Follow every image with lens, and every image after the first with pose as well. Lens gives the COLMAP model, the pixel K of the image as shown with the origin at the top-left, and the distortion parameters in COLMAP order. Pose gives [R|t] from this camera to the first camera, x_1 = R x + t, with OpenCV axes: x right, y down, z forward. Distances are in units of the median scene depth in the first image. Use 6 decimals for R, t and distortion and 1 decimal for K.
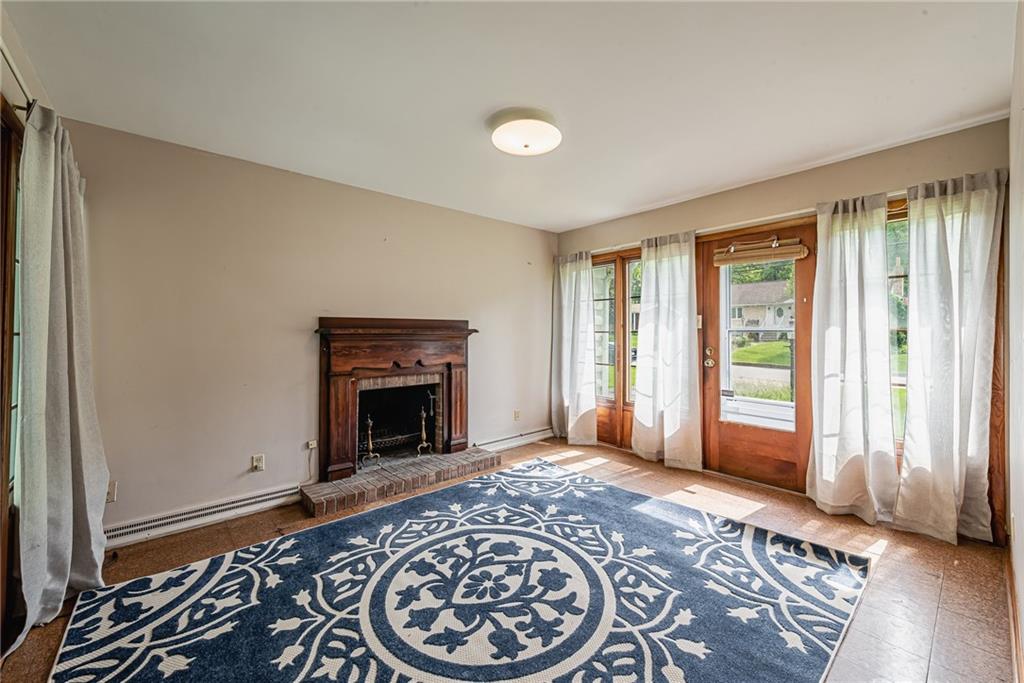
lens RADIAL K [[405.8, 0, 512.3], [0, 405.8, 330.8], [0, 0, 1]] dist [0.015143, -0.003527]
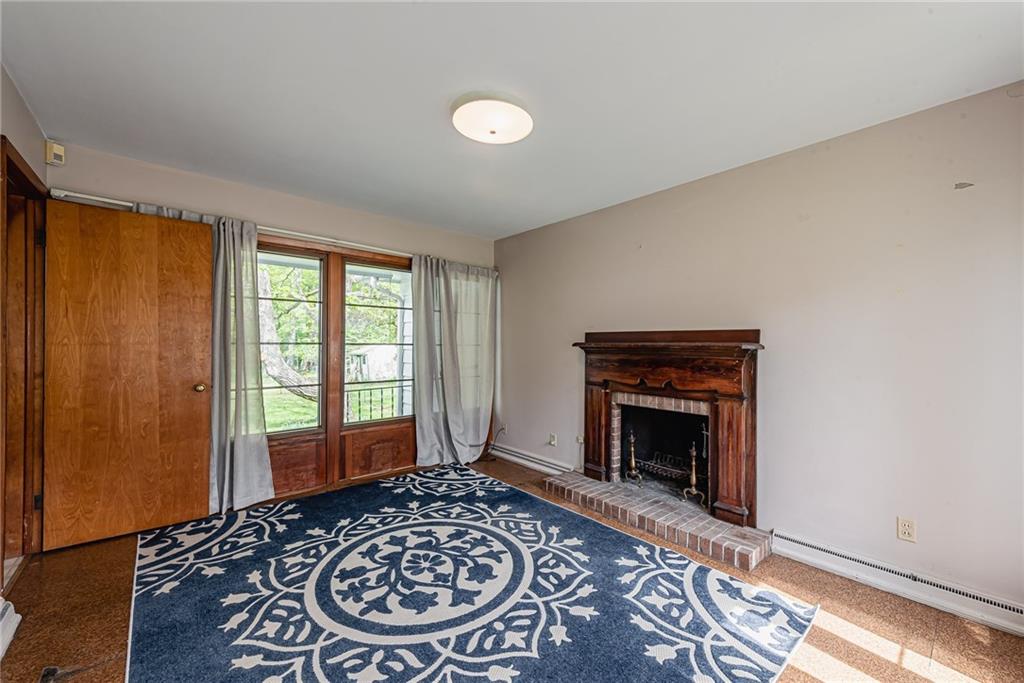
lens RADIAL K [[405.8, 0, 511.7], [0, 405.8, 344.3], [0, 0, 1]] dist [0.015143, -0.003527]
pose [[-0.004045, 0.002240, -0.999989, 0.964855], [-0.006603, 0.999976, 0.002267, -0.001957], [0.999970, 0.006612, -0.004030, 1.106595]]
